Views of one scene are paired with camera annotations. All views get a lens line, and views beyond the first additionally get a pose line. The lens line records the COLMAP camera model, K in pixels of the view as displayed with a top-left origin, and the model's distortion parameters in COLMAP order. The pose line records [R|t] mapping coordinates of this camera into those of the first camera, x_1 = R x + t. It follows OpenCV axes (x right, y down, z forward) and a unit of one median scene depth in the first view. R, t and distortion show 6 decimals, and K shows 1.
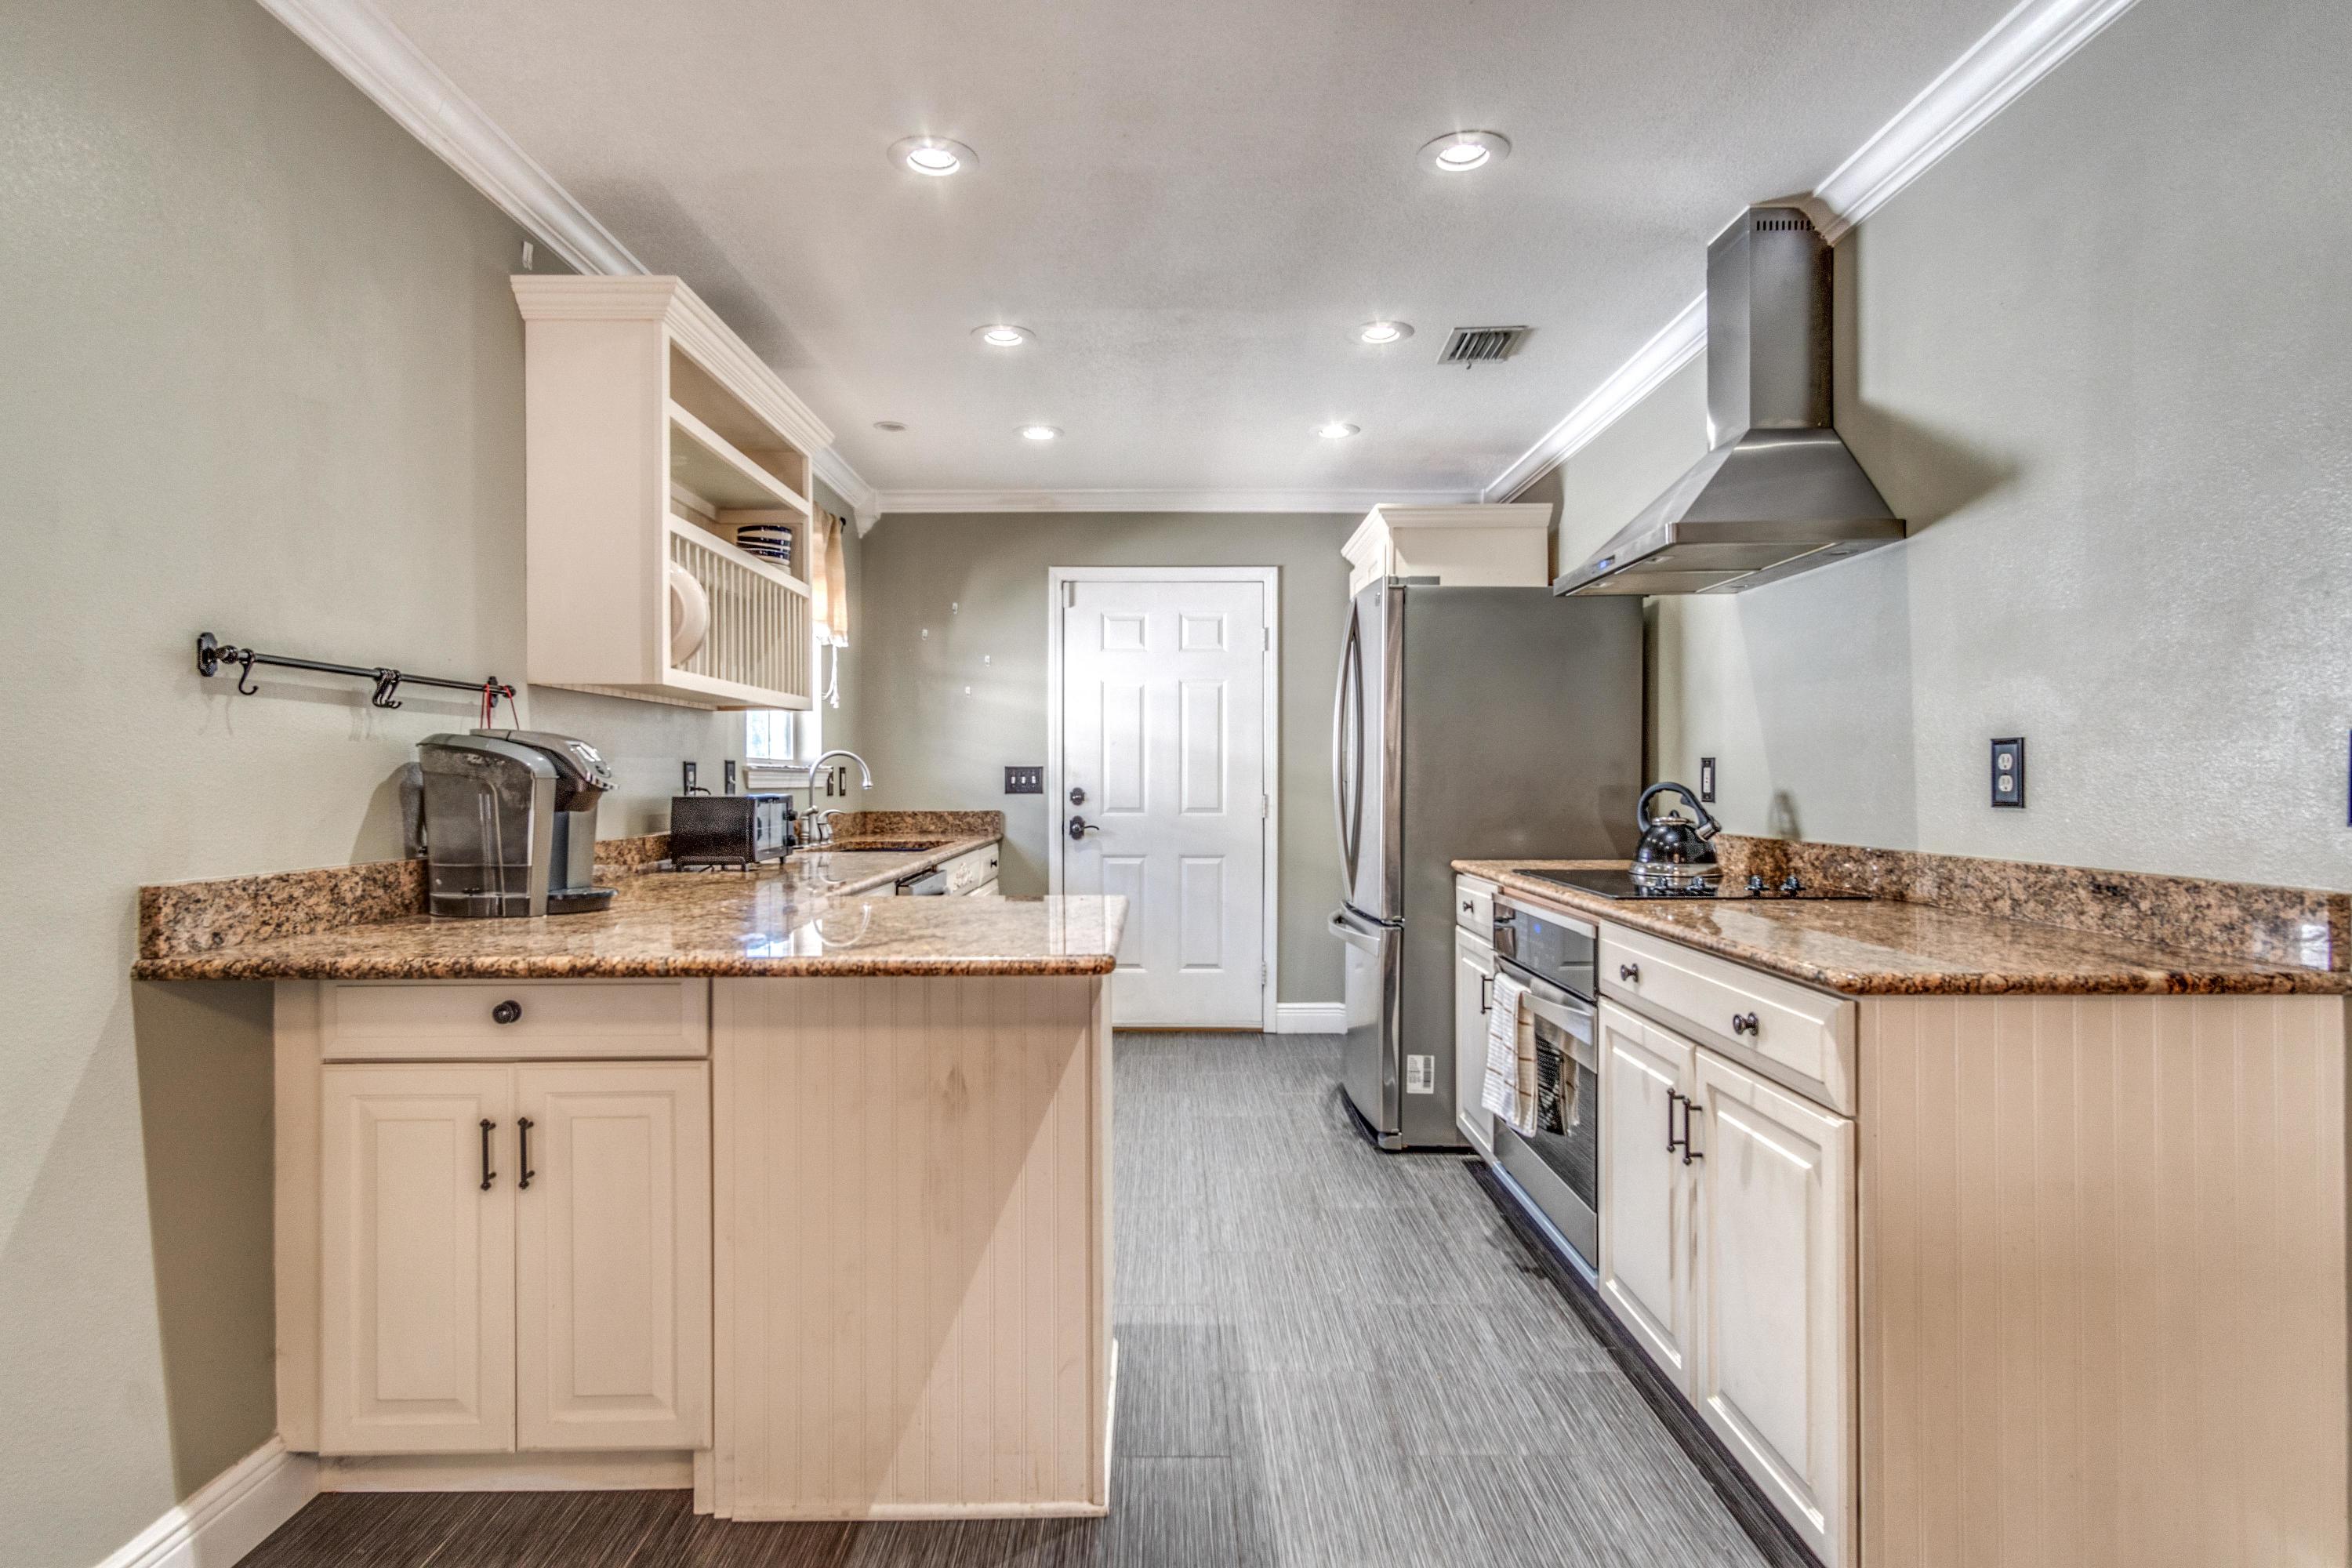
lens RADIAL K [[1267.2, 0, 1180.9], [0, 1267.2, 788.3], [0, 0, 1]] dist [-0.005067, -0.000700]
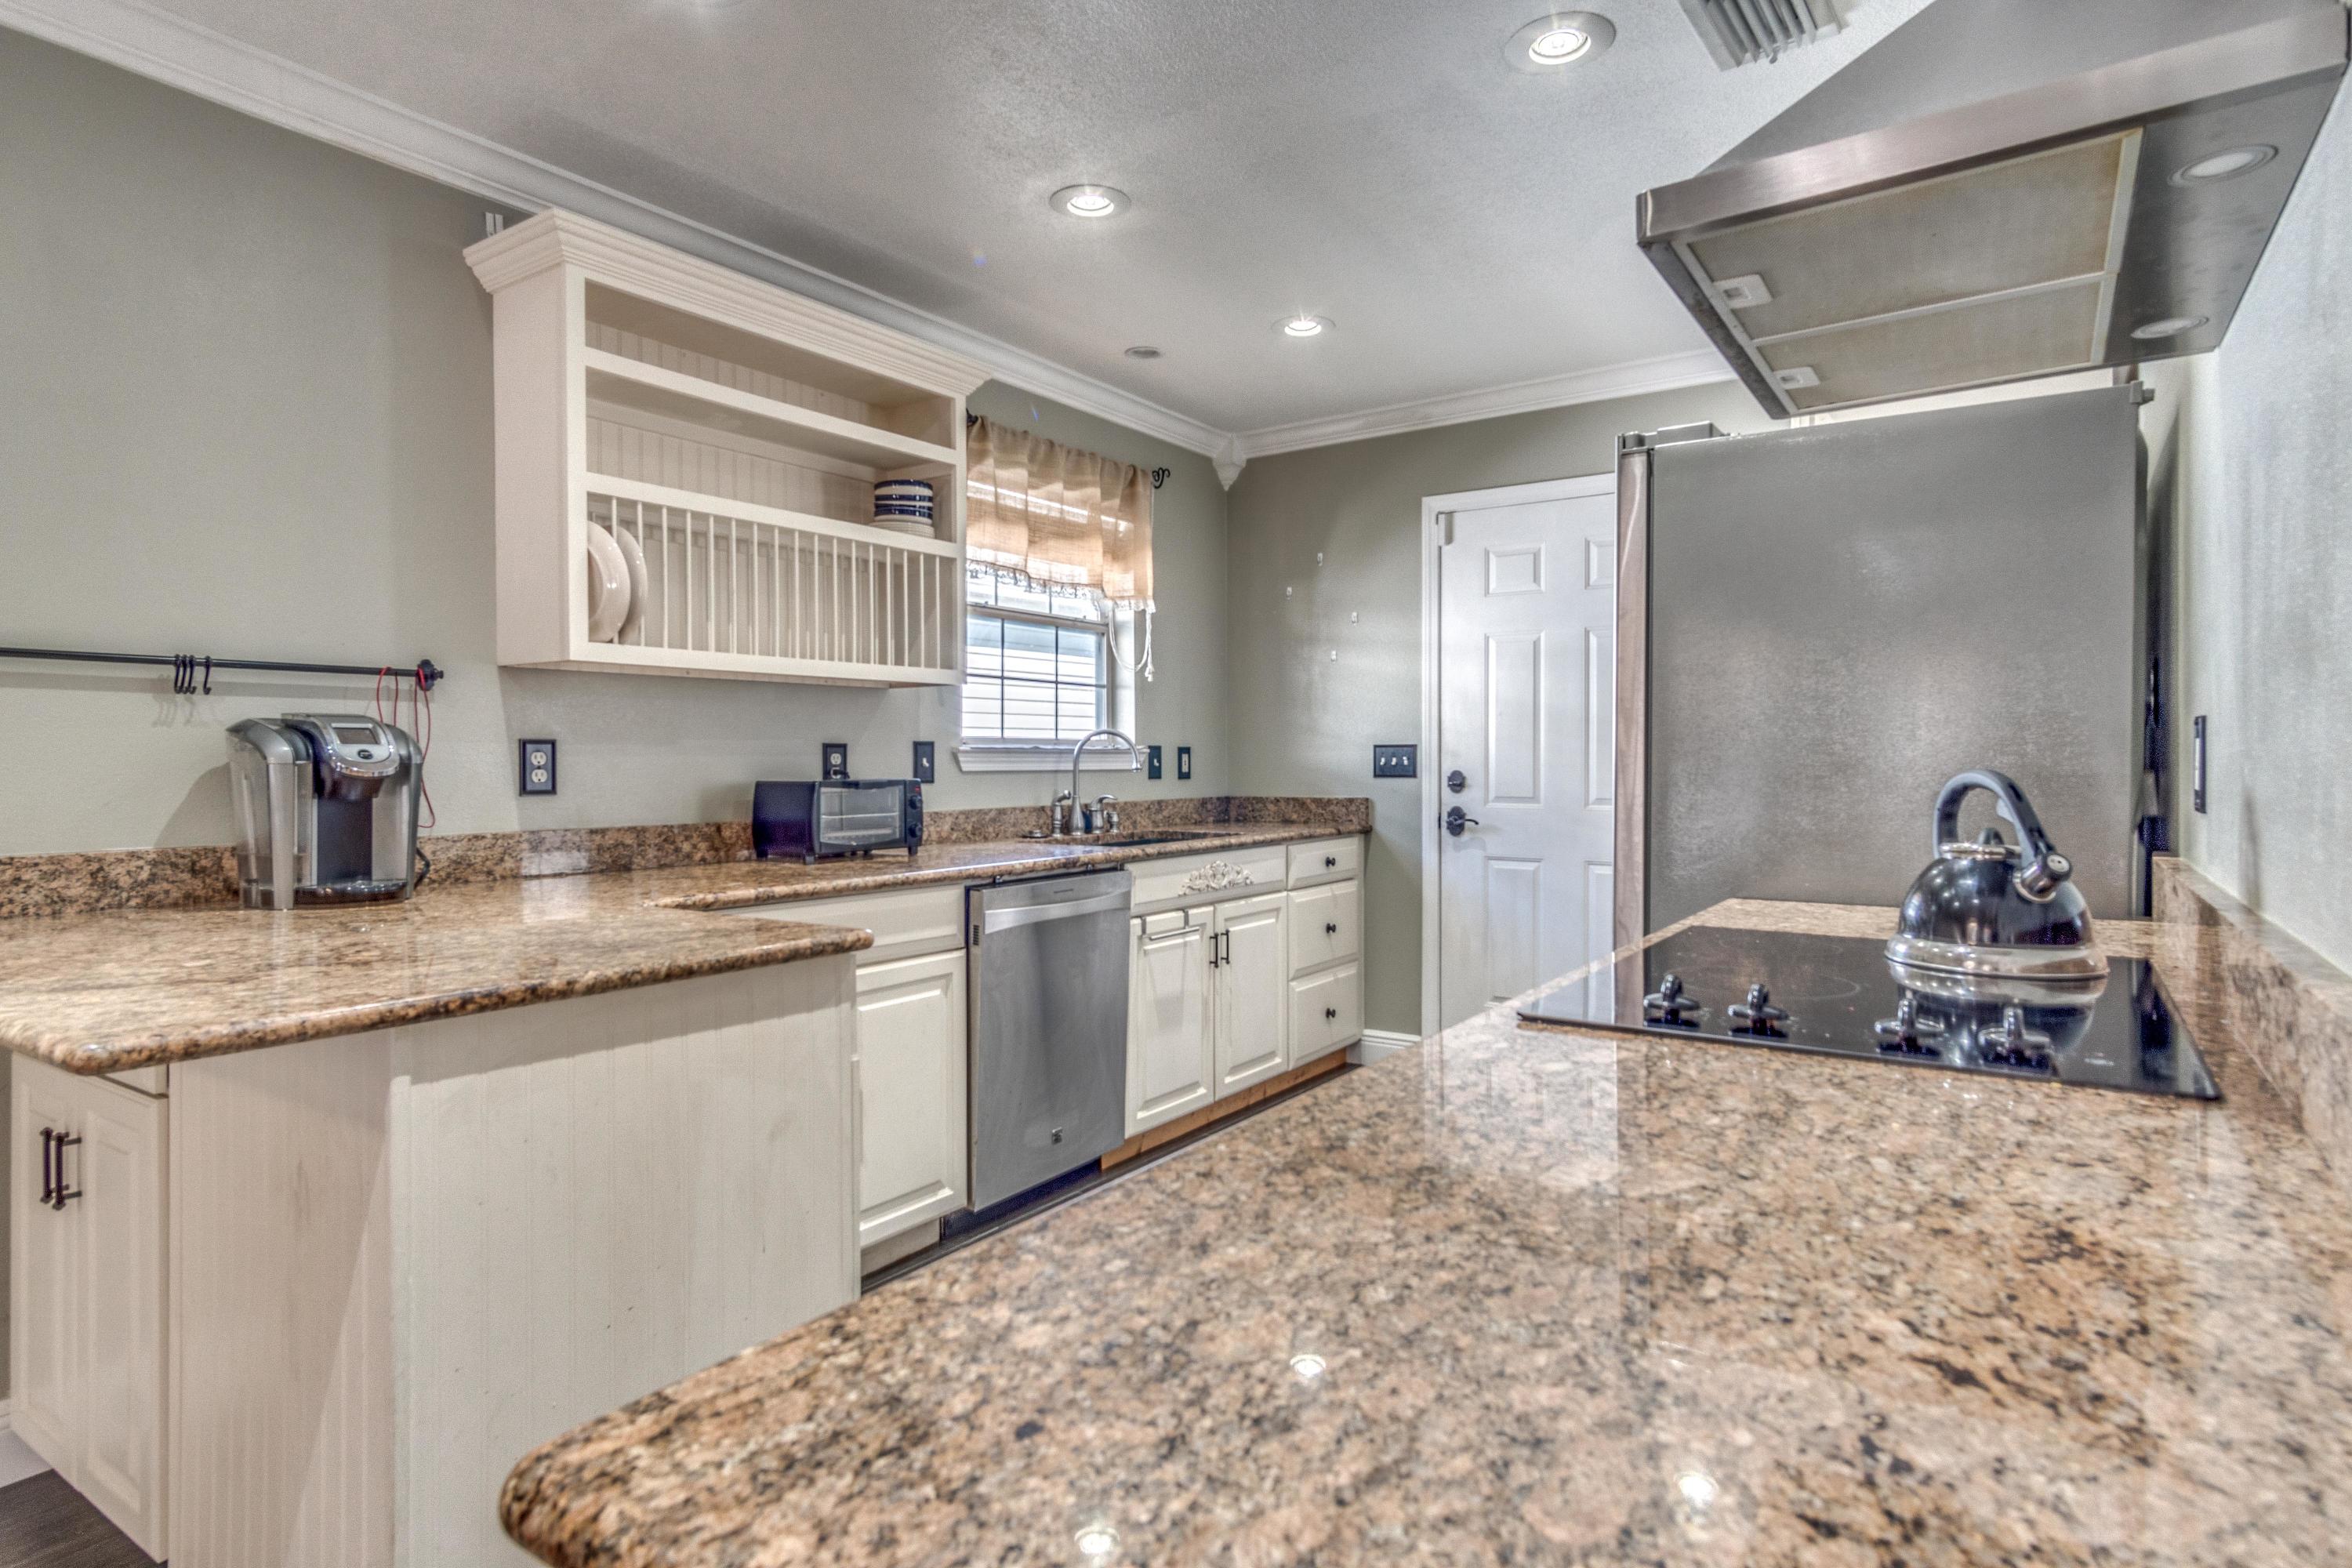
lens RADIAL K [[1267.2, 0, 1170.7], [0, 1267.2, 768.0], [0, 0, 1]] dist [-0.005067, -0.000700]
pose [[0.815324, 0.002288, -0.579001, 0.278536], [-0.001834, 0.999997, 0.001369, -0.003505], [0.579002, -0.000054, 0.815326, 0.296929]]
